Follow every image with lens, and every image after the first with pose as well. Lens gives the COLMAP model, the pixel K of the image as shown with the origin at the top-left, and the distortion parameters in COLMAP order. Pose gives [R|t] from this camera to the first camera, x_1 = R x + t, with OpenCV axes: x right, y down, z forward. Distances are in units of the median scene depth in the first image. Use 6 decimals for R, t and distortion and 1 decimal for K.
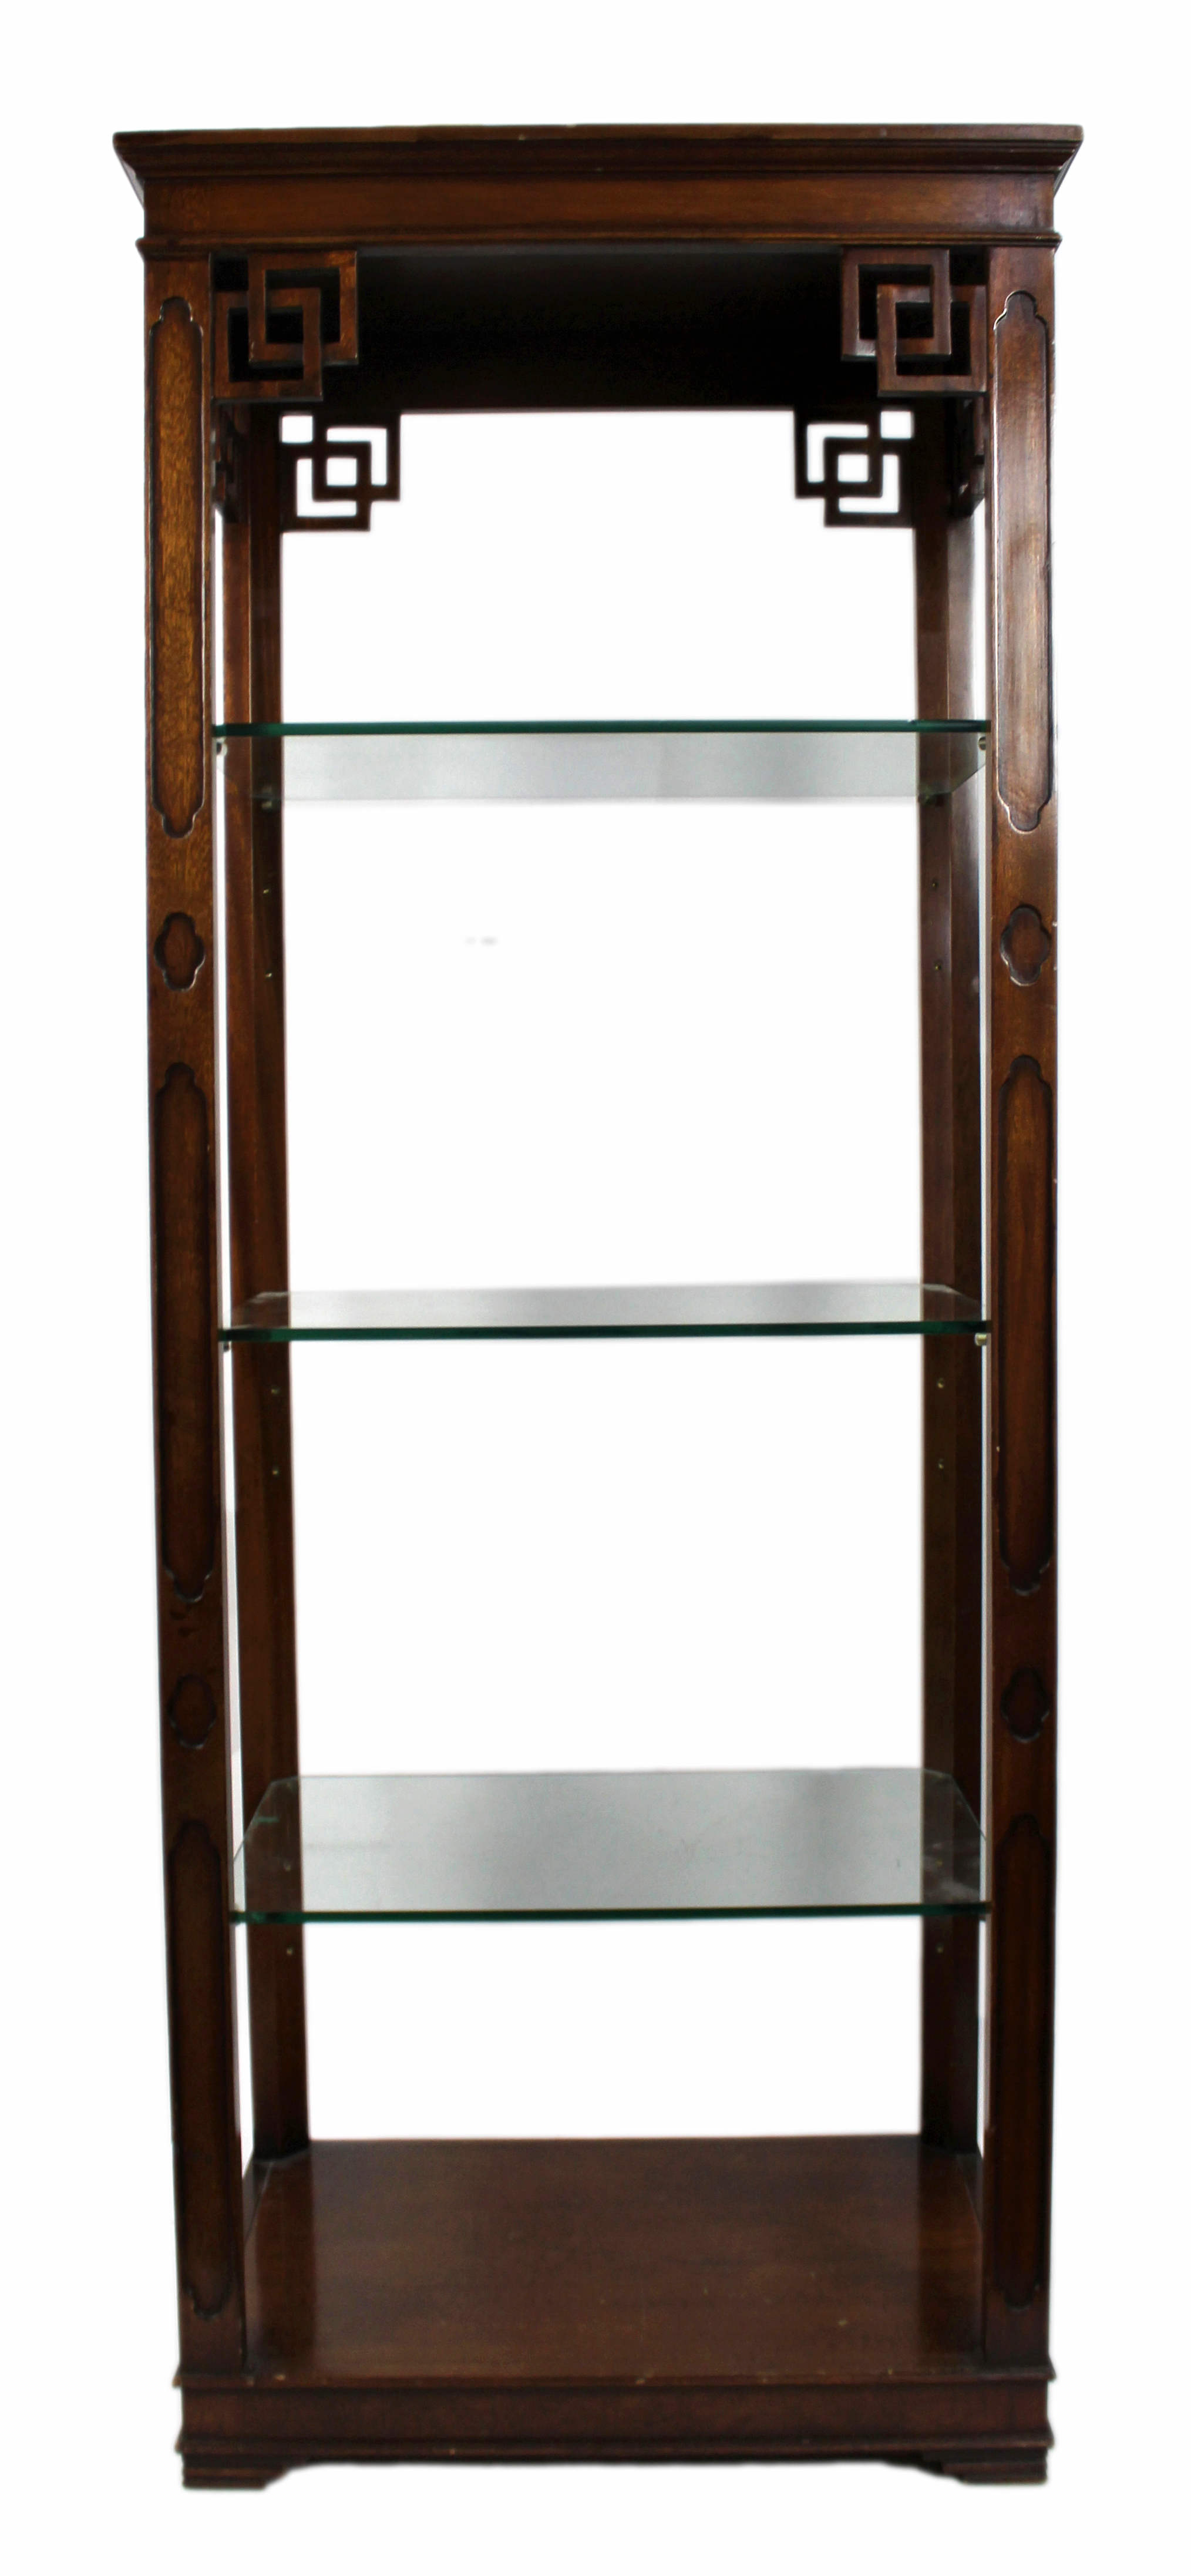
lens RADIAL K [[2505.8, 0, 602.5], [0, 2505.8, 1216.7], [0, 0, 1]] dist [-0.155986, 0.132810]
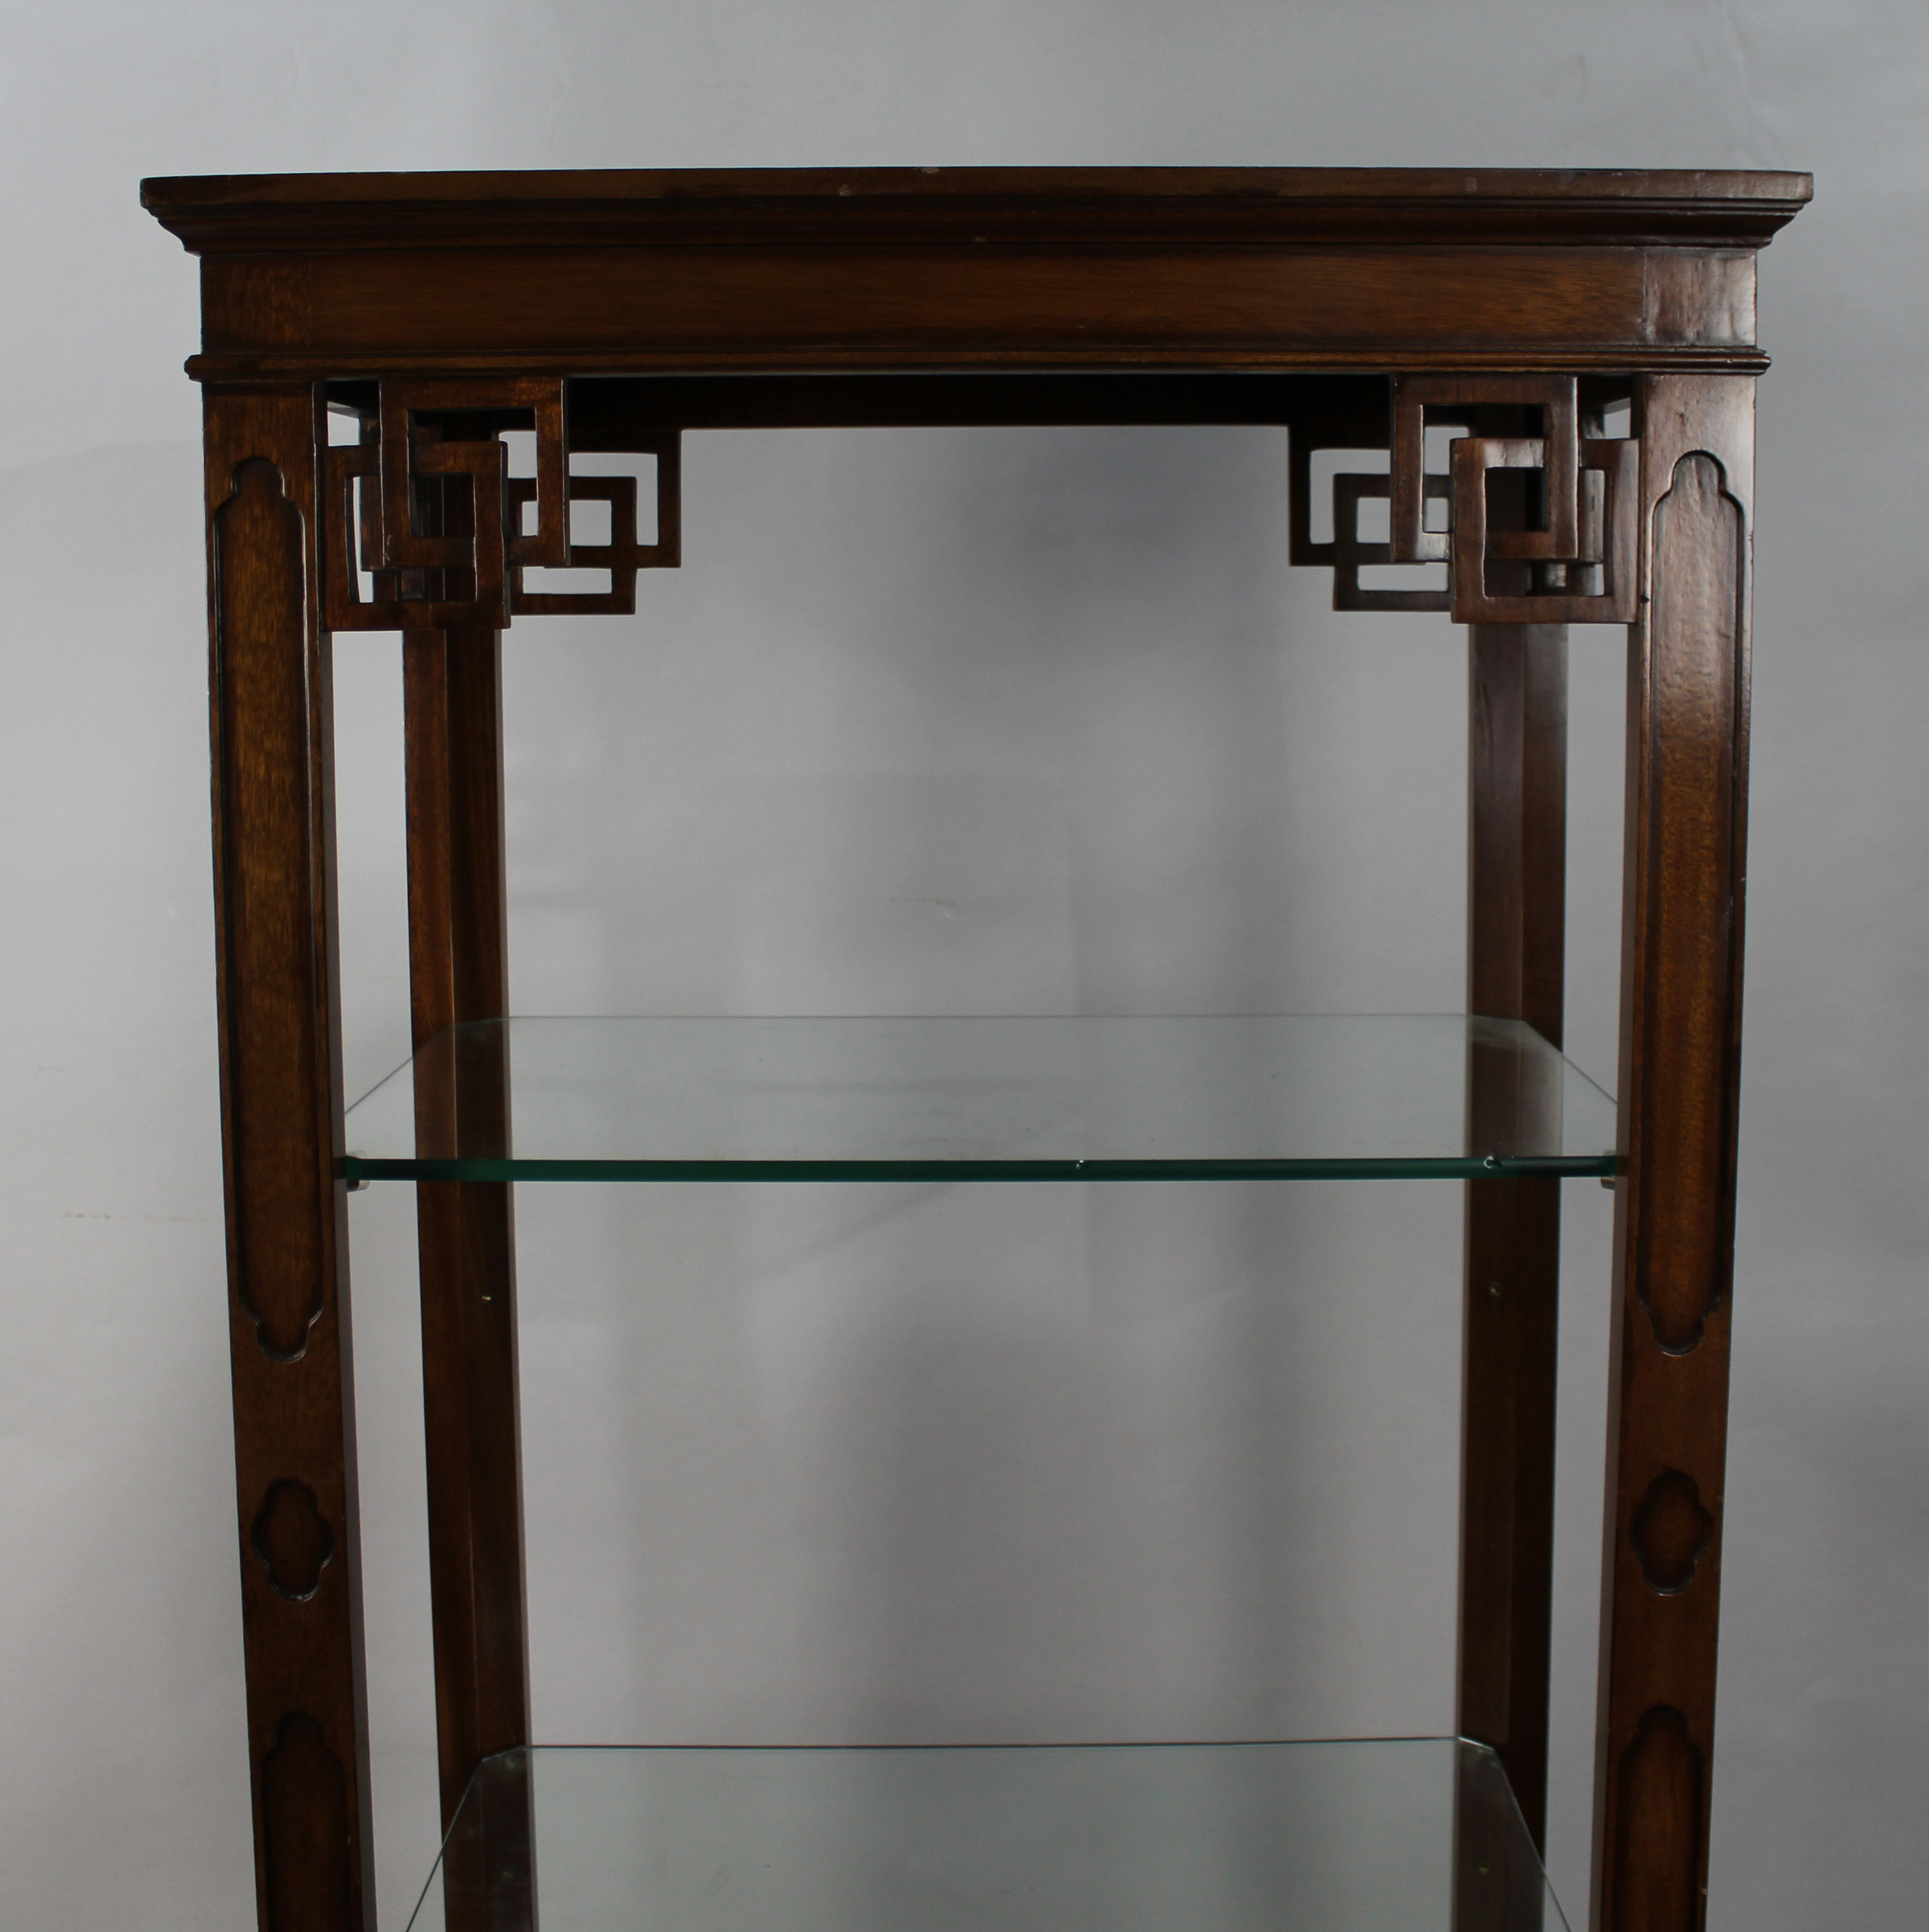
lens RADIAL K [[2776.4, 0, 1035.1], [0, 2776.4, 823.7], [0, 0, 1]] dist [-0.108962, 0.006603]
pose [[0.999960, 0.004147, 0.007909, 0.006979], [-0.004477, 0.999101, 0.042146, -0.308937], [-0.007727, -0.042180, 0.999080, 0.330697]]
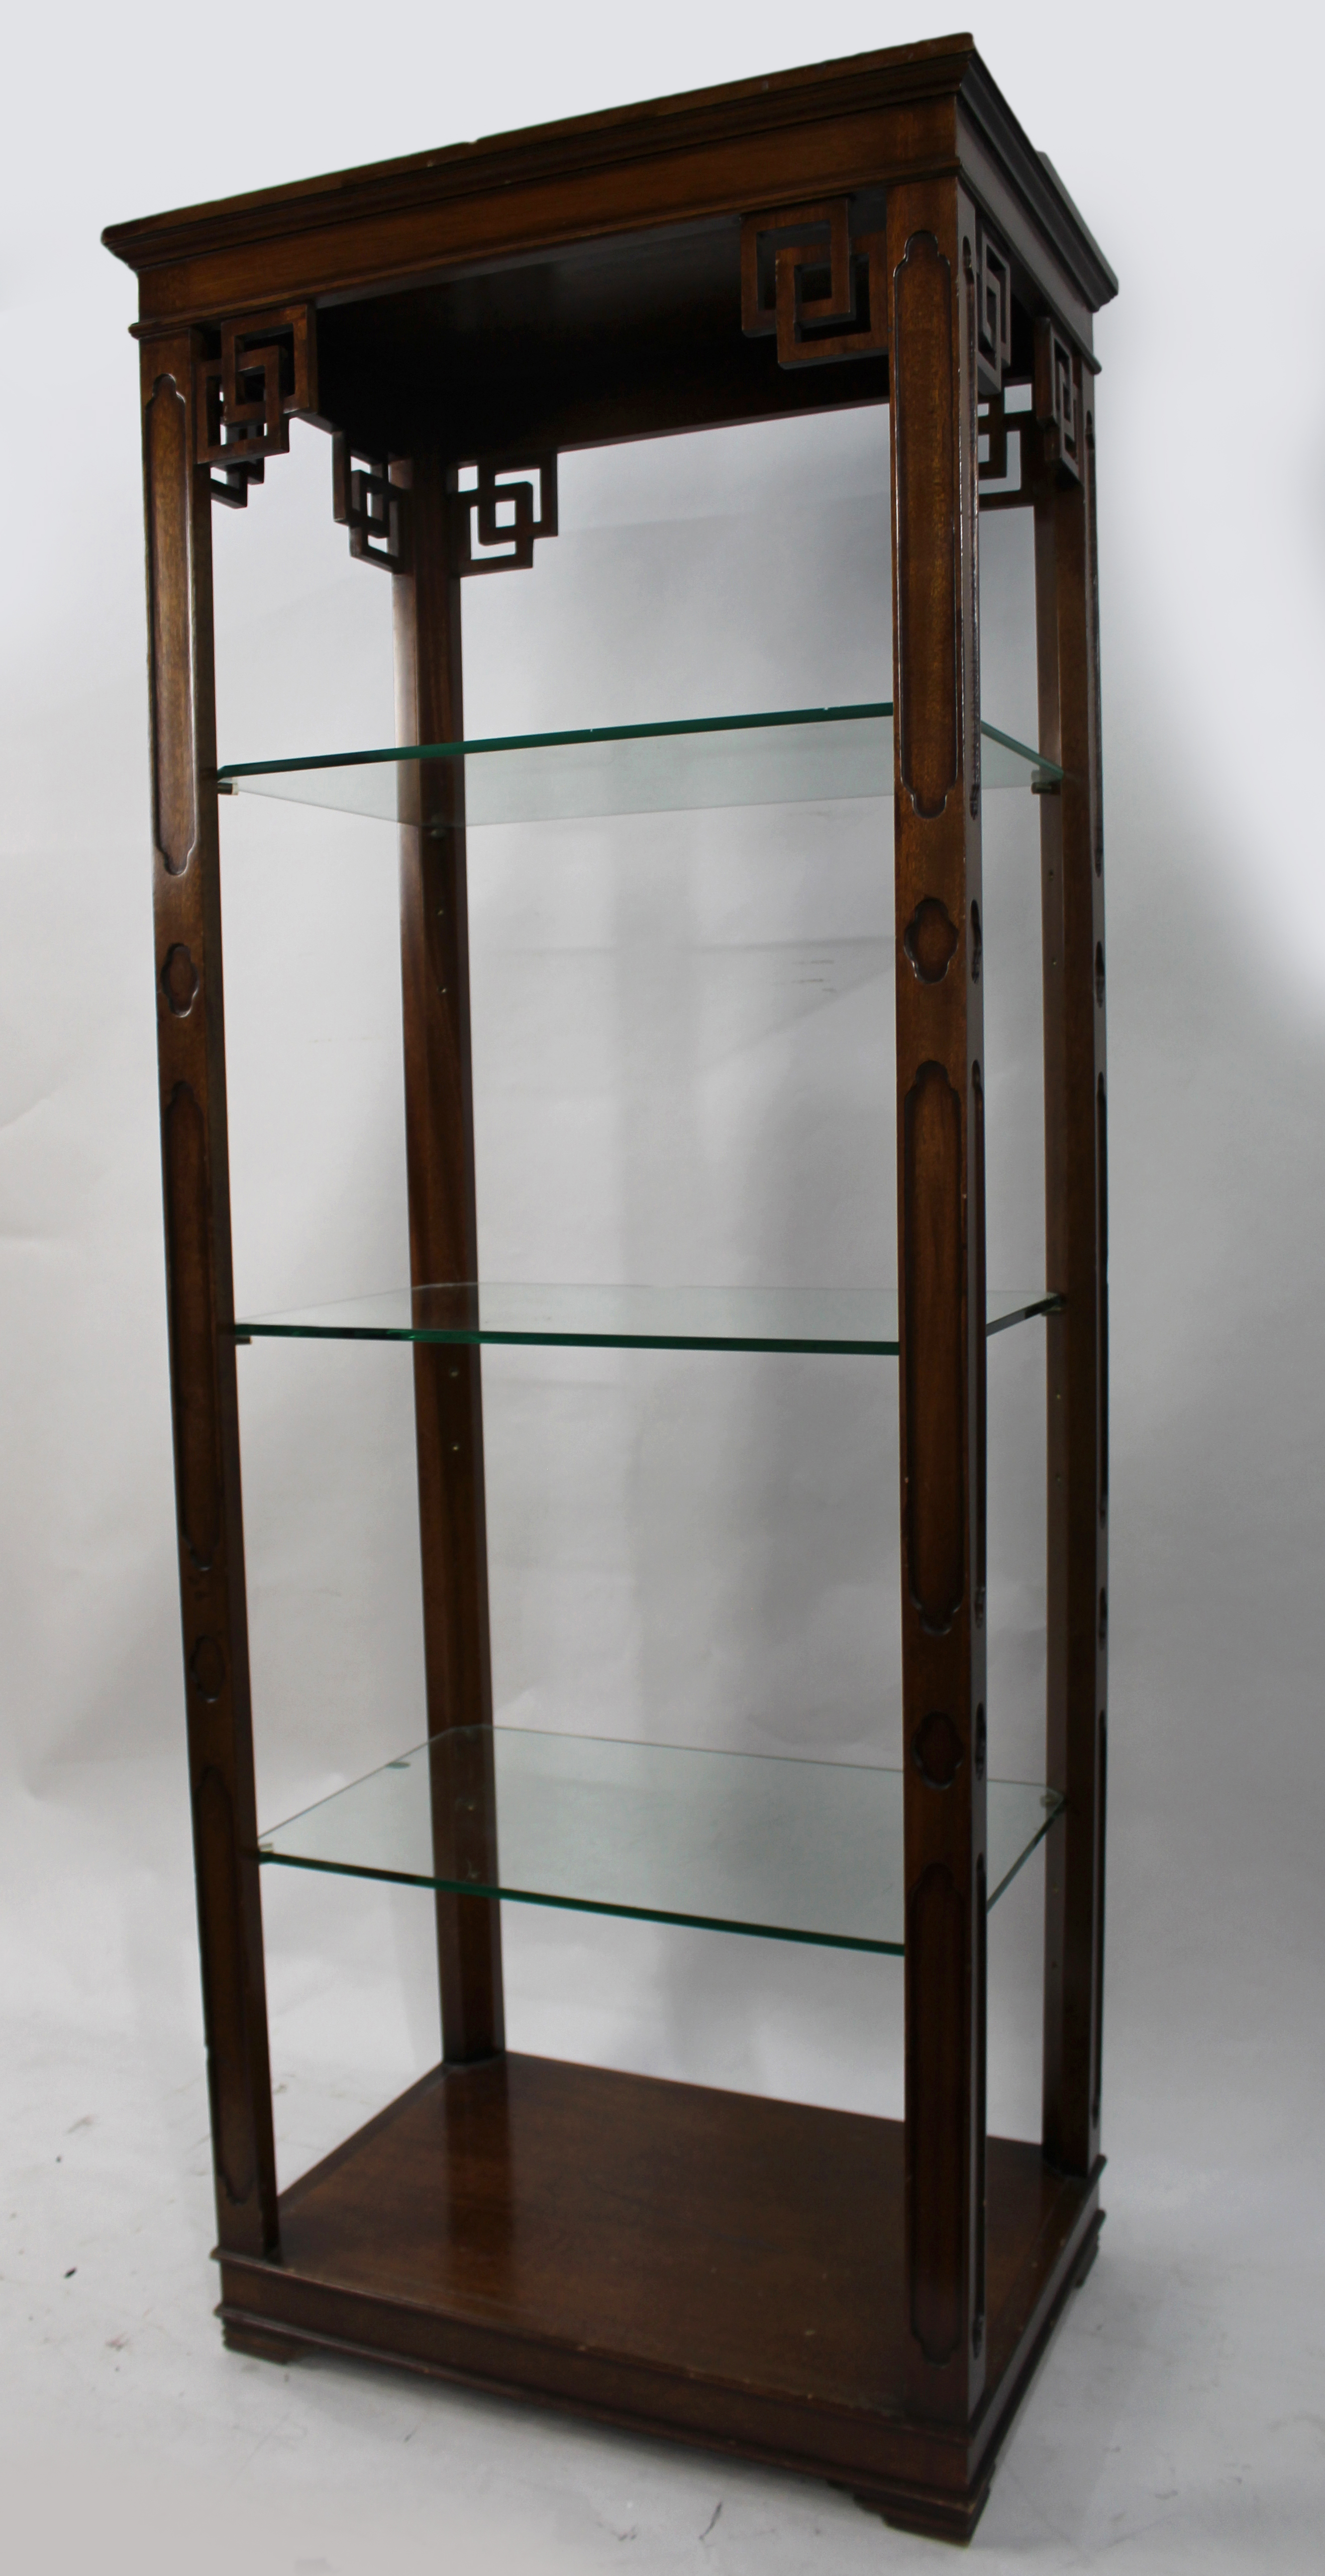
lens RADIAL K [[2168.4, 0, 626.2], [0, 2168.4, 1292.8], [0, 0, 1]] dist [-0.160073, 0.145861]
pose [[0.911273, 0.028315, -0.410829, 0.396365], [-0.007605, 0.998620, 0.051956, -0.019105], [0.411733, -0.044222, 0.910231, 0.214316]]
